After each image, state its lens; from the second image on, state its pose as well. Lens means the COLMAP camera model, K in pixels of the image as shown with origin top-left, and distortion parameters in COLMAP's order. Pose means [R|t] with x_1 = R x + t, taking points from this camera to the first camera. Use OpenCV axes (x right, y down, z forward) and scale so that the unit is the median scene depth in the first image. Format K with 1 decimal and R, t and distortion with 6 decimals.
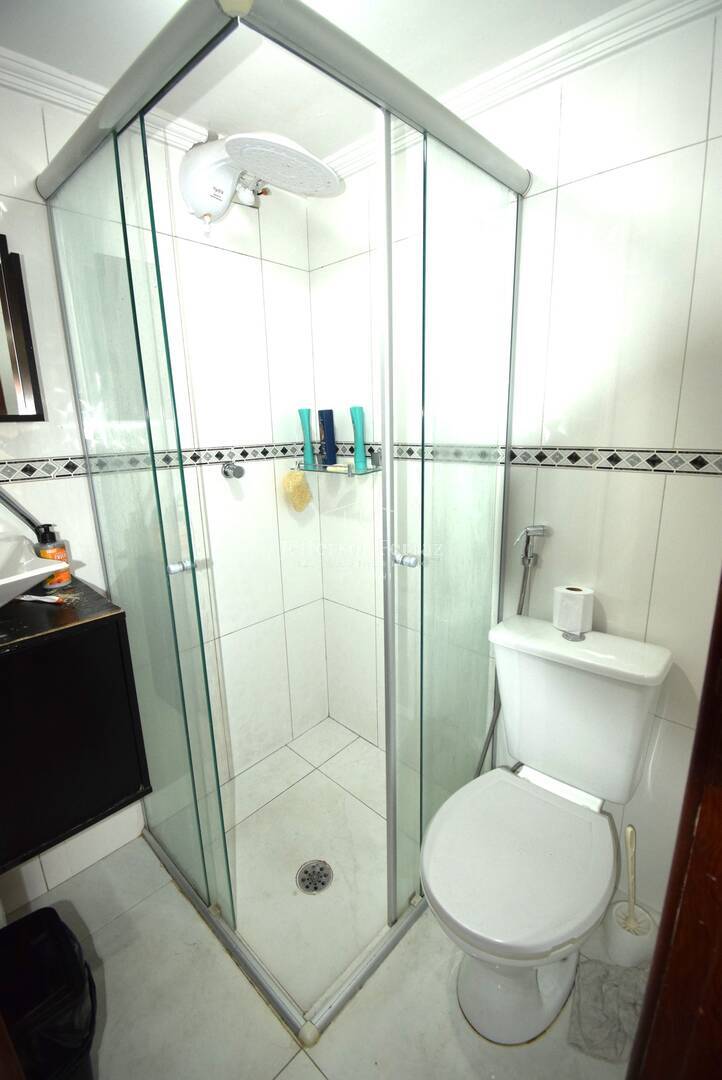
lens RADIAL K [[486.7, 0, 365.8], [0, 486.7, 529.2], [0, 0, 1]] dist [0.010448, -0.020656]
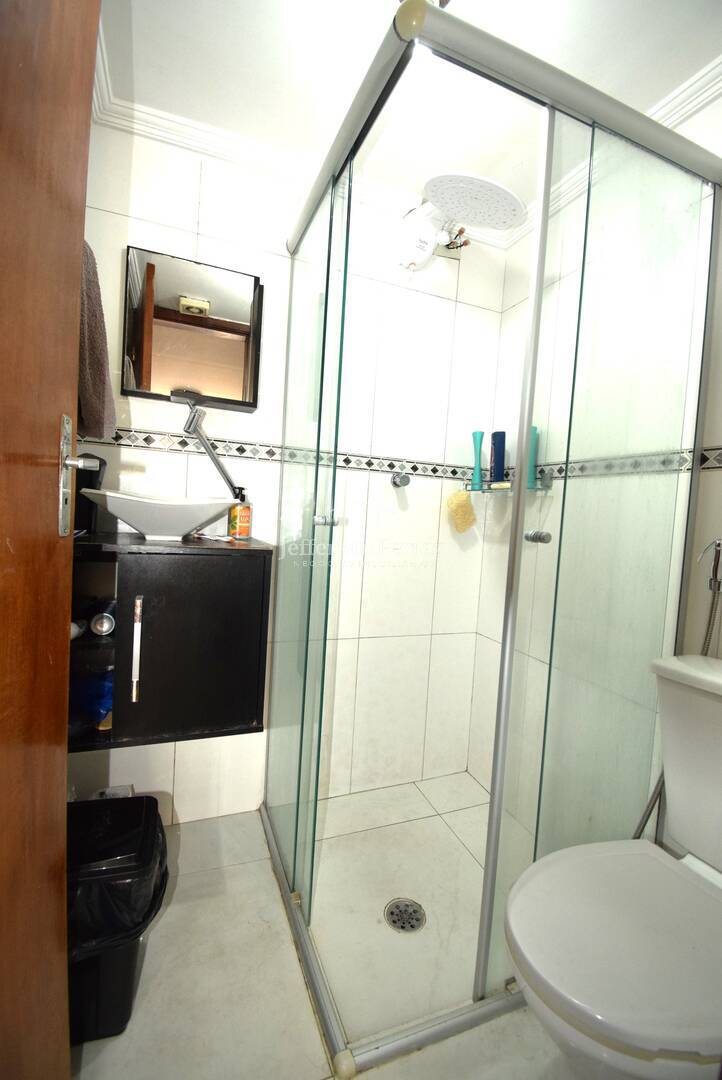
lens RADIAL K [[486.7, 0, 365.2], [0, 486.7, 542.0], [0, 0, 1]] dist [0.010448, -0.020656]
pose [[0.900031, 0.097255, -0.424836, 0.131751], [-0.181118, 0.970089, -0.161630, 0.208379], [0.396410, 0.222418, 0.890724, 0.041037]]
